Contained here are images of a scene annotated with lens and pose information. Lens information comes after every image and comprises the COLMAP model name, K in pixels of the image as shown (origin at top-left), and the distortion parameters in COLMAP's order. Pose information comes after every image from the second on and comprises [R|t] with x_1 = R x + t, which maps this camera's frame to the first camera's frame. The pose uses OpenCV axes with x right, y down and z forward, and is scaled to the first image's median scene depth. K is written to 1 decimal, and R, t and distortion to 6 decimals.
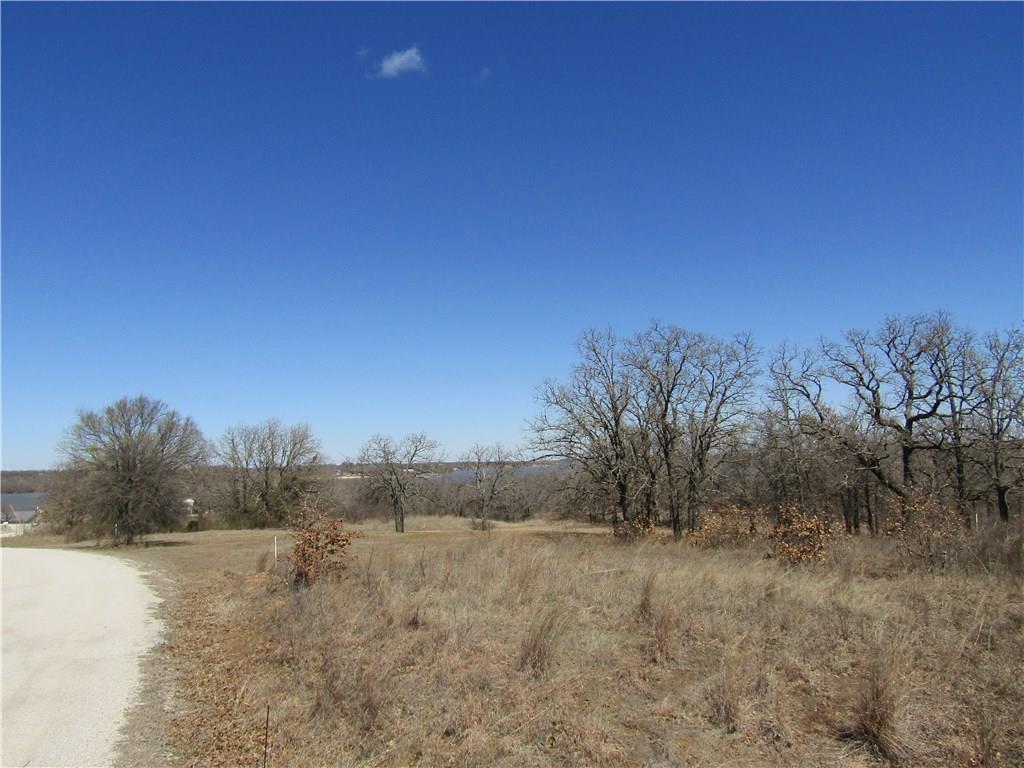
lens RADIAL K [[709.0, 0, 512.2], [0, 709.0, 374.7], [0, 0, 1]] dist [-0.013944, -0.010711]
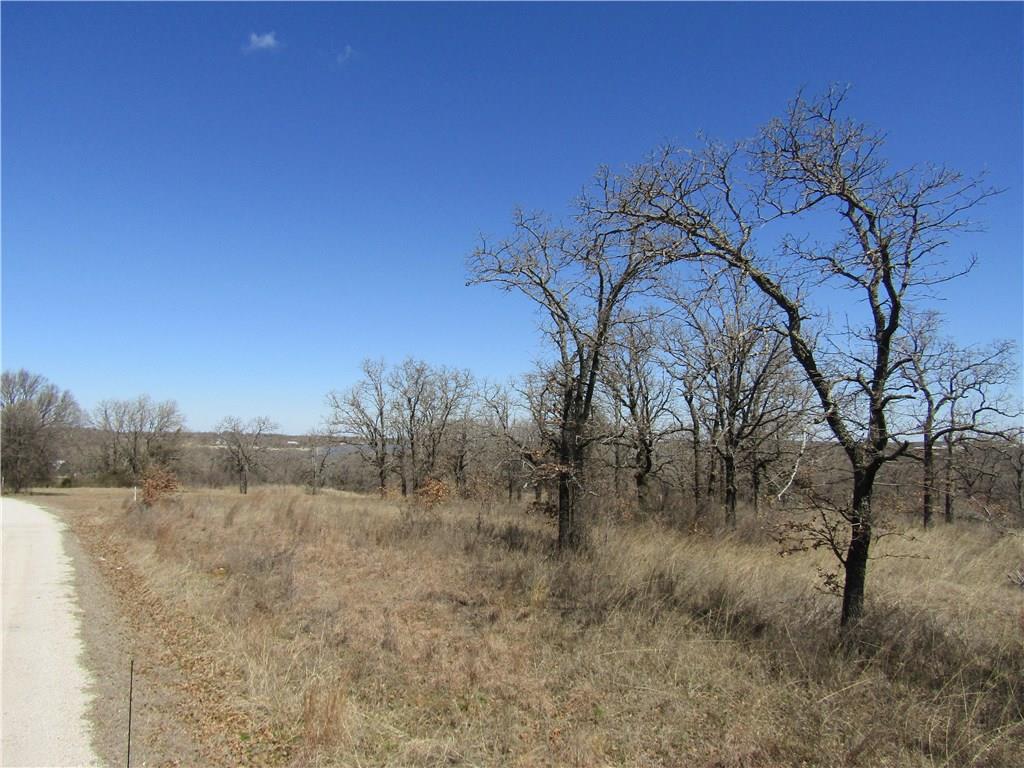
lens RADIAL K [[709.0, 0, 511.8], [0, 709.0, 388.3], [0, 0, 1]] dist [-0.013944, -0.010711]
pose [[0.987256, 0.059573, 0.147566, 0.097959], [-0.066489, 0.996887, 0.042384, -0.042222], [-0.144582, -0.051656, 0.988144, -0.258767]]
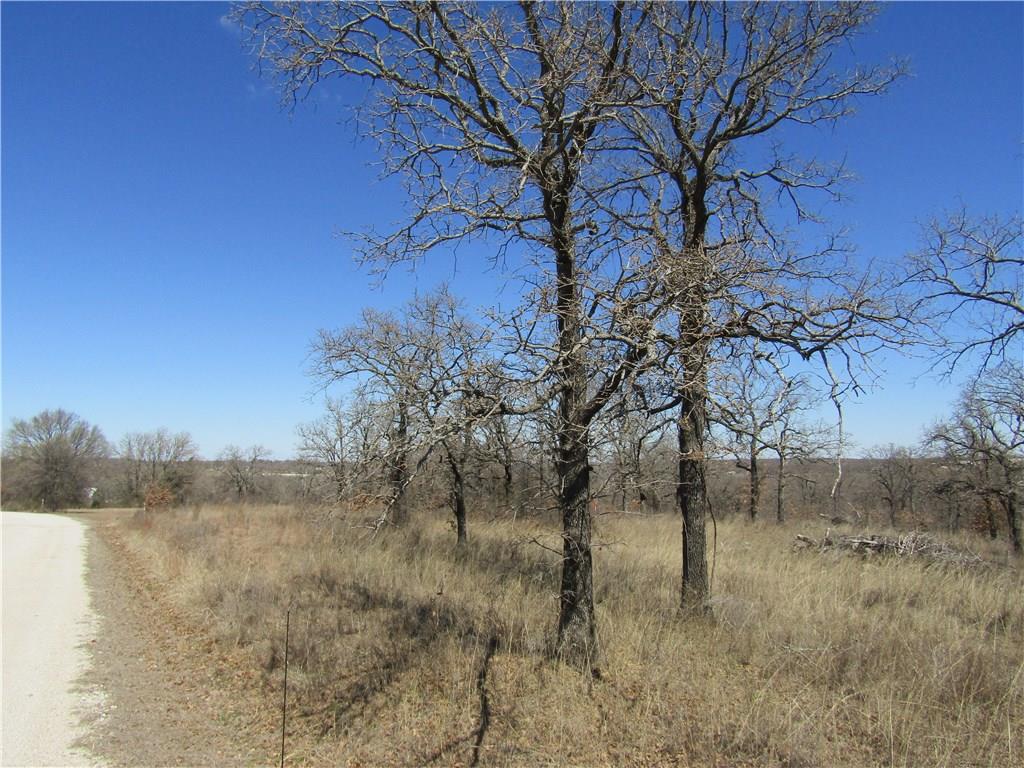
lens RADIAL K [[709.0, 0, 513.6], [0, 709.0, 388.4], [0, 0, 1]] dist [-0.013944, -0.010711]
pose [[0.992917, 0.042148, 0.111079, 0.193441], [-0.043857, 0.998953, 0.012984, -0.065803], [-0.110415, -0.017763, 0.993727, -0.449016]]
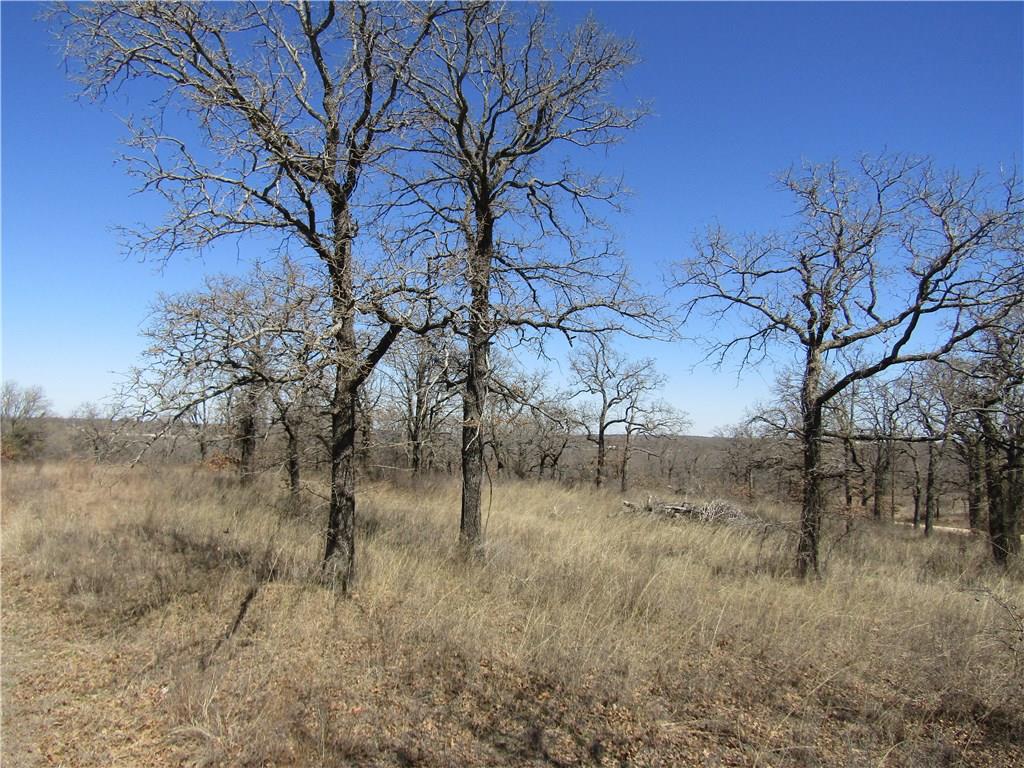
lens RADIAL K [[709.0, 0, 512.9], [0, 709.0, 386.3], [0, 0, 1]] dist [-0.013944, -0.010711]
pose [[0.961653, 0.078384, 0.262830, 0.217865], [-0.092477, 0.994843, 0.041668, -0.069902], [-0.258208, -0.064376, 0.963942, -0.486633]]
